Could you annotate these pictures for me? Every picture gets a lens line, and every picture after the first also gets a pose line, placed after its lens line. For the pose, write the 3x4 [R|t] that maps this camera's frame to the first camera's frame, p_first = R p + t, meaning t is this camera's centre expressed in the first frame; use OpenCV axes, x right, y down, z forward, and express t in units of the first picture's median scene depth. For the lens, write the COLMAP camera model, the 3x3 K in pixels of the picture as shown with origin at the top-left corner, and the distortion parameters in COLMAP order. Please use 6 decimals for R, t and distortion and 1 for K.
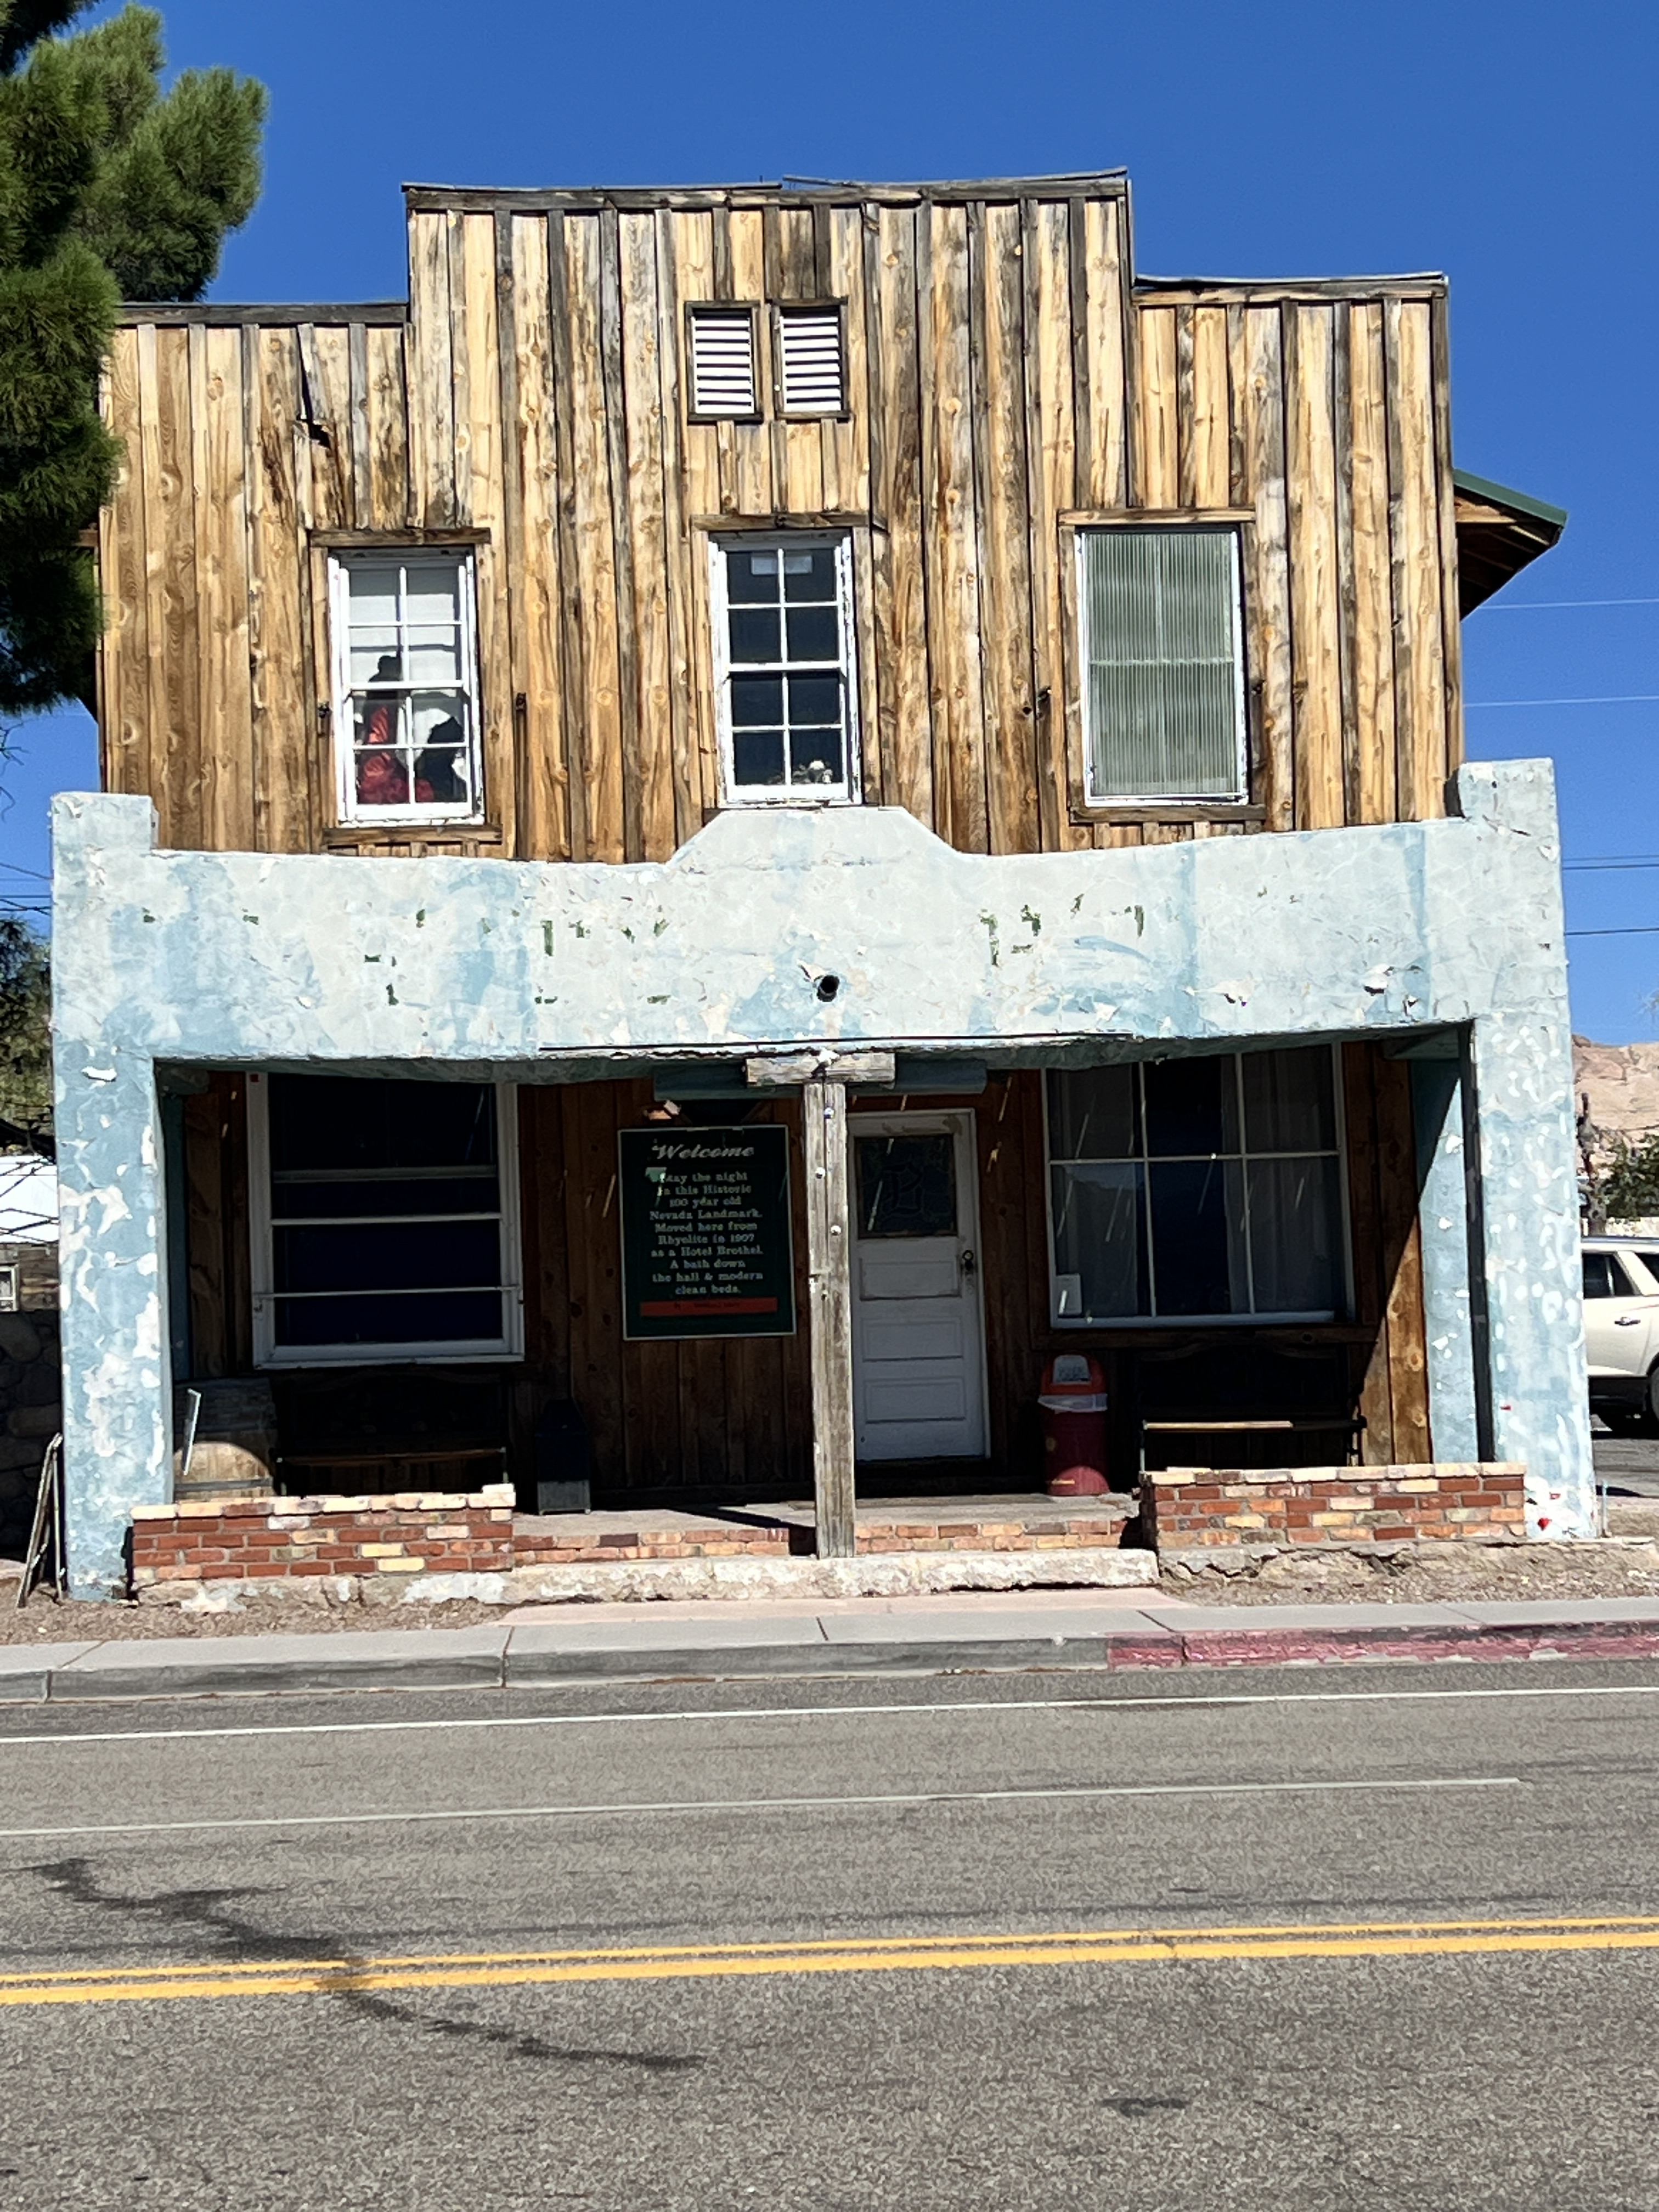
lens RADIAL K [[4357.6, 0, 829.5], [0, 4357.6, 1106.0], [0, 0, 1]] dist [0.068189, 0.097450]
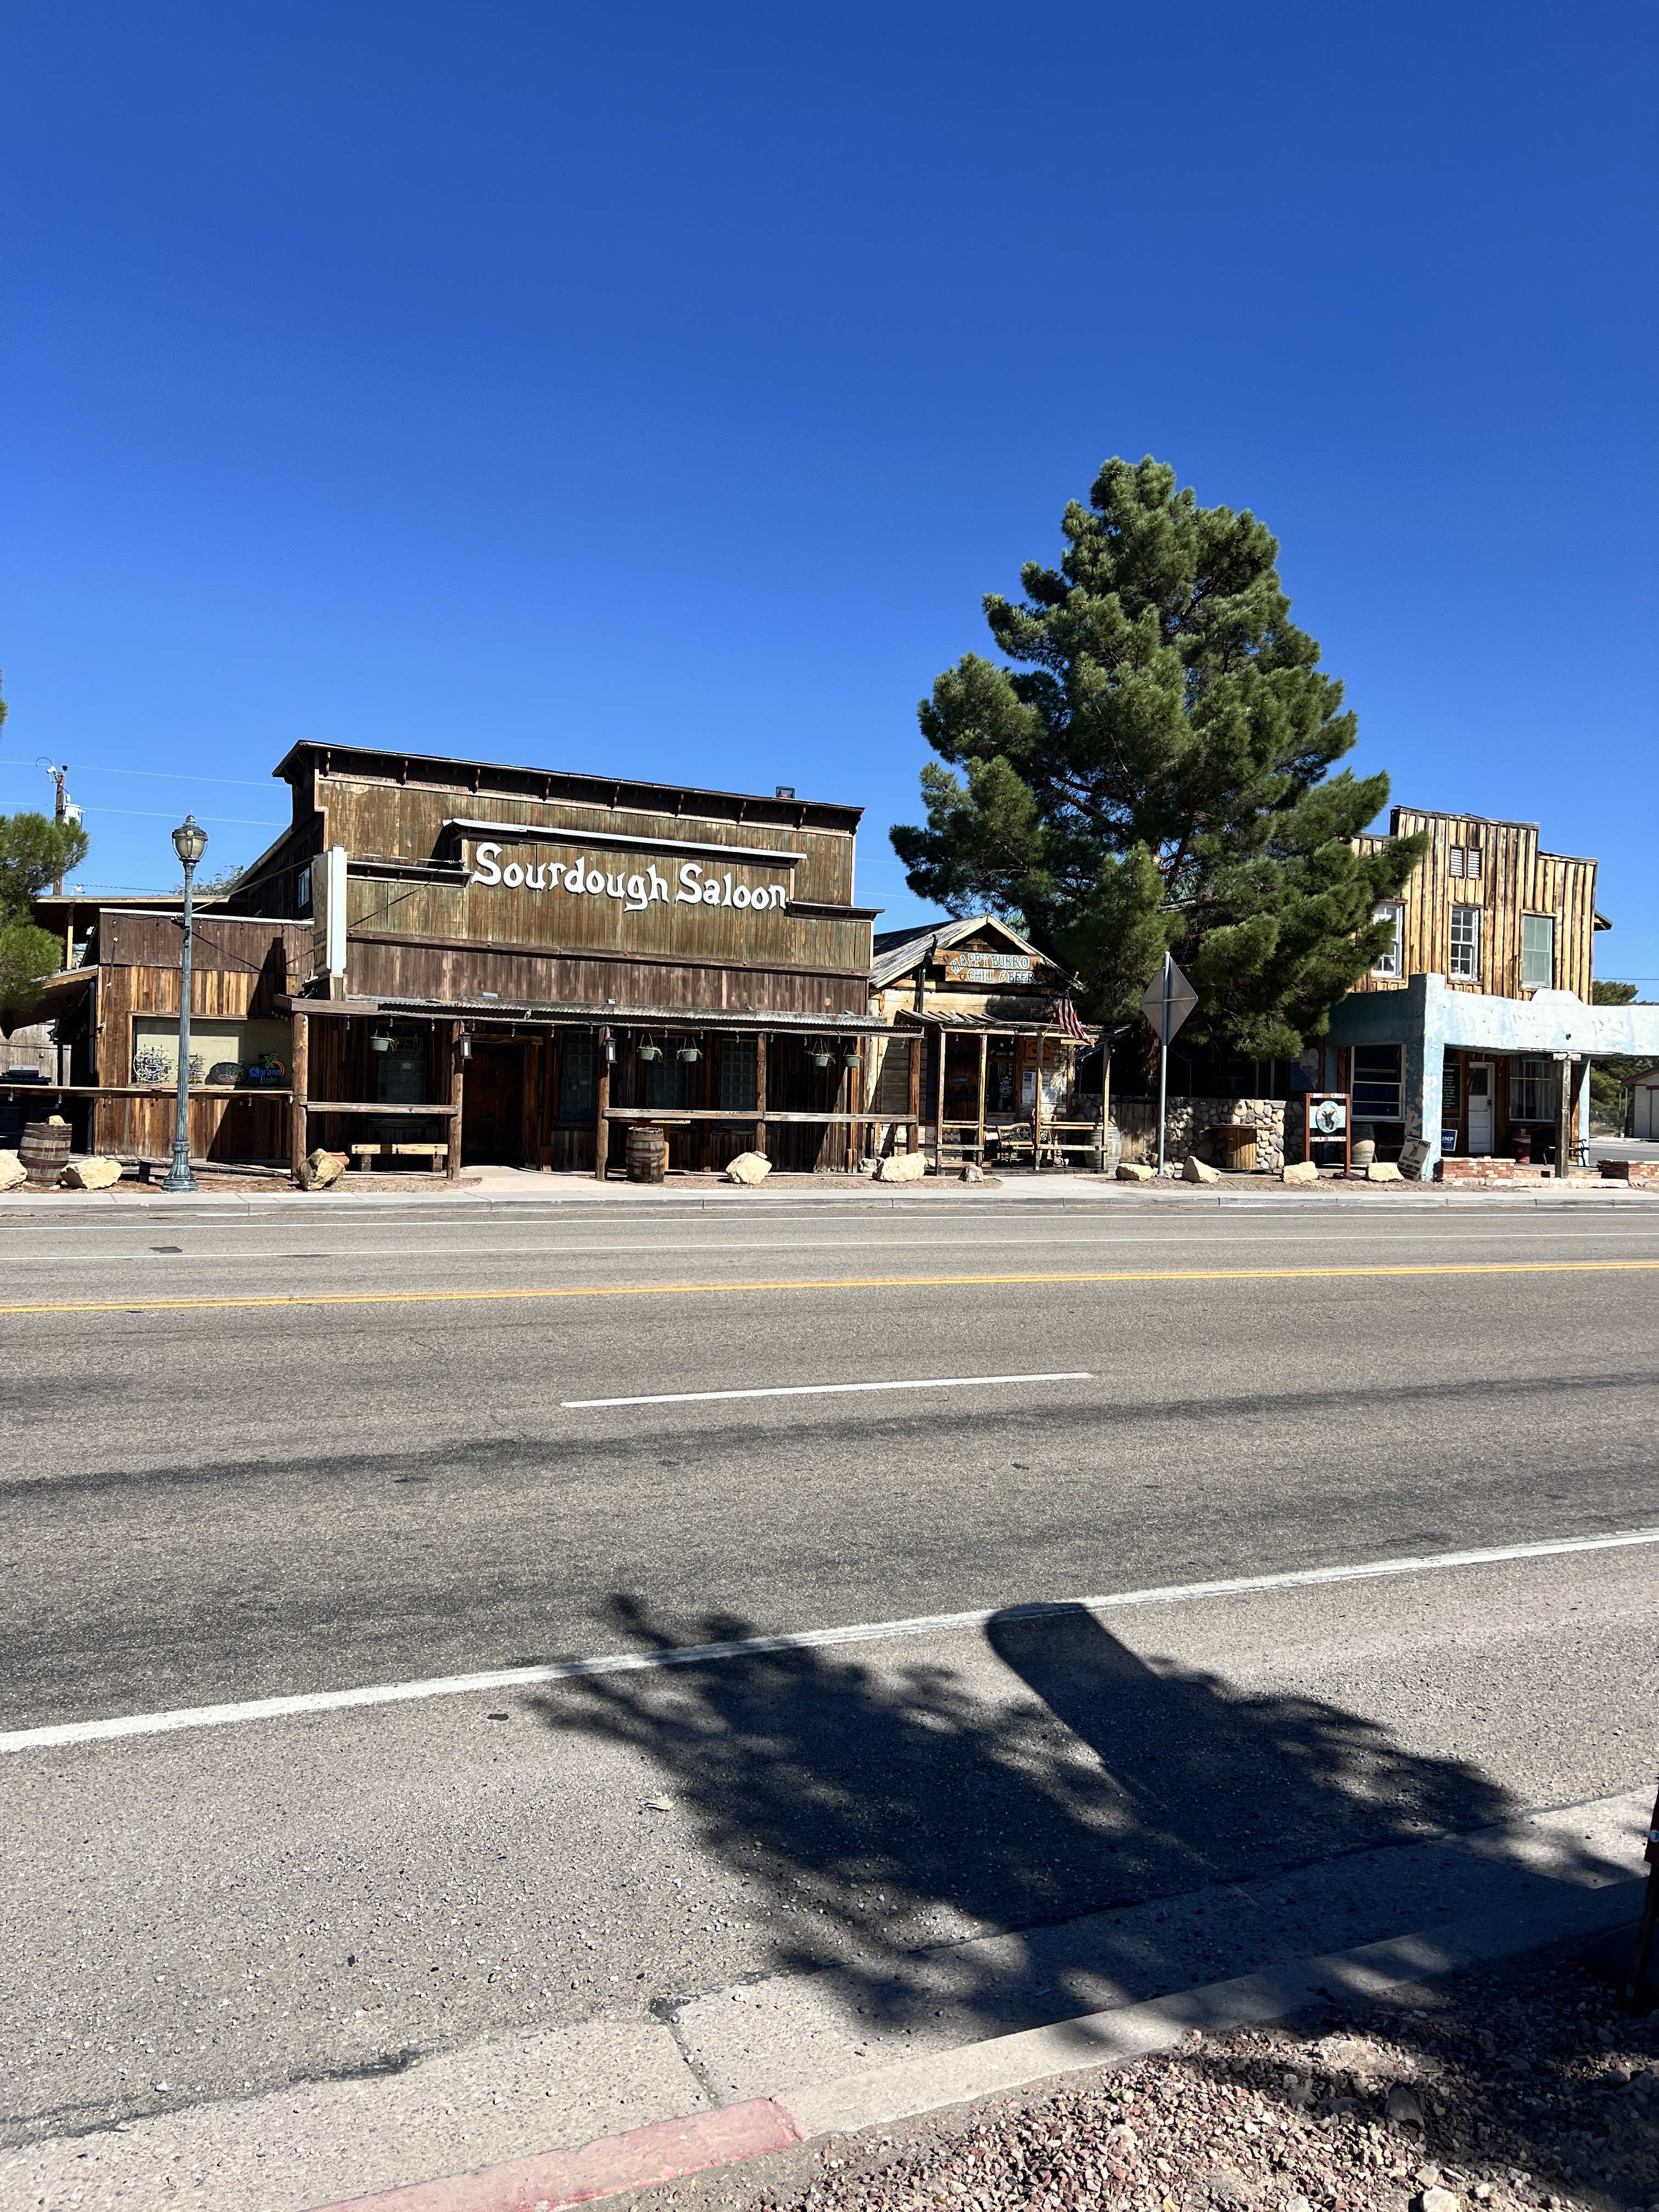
lens RADIAL K [[1672.0, 0, 829.5], [0, 1672.0, 1106.0], [0, 0, 1]] dist [-0.027504, -0.000686]
pose [[0.925045, 0.053746, 0.376035, -1.196928], [-0.076840, 0.995950, 0.046678, 0.017246], [-0.372004, -0.072074, 0.925429, -0.164493]]
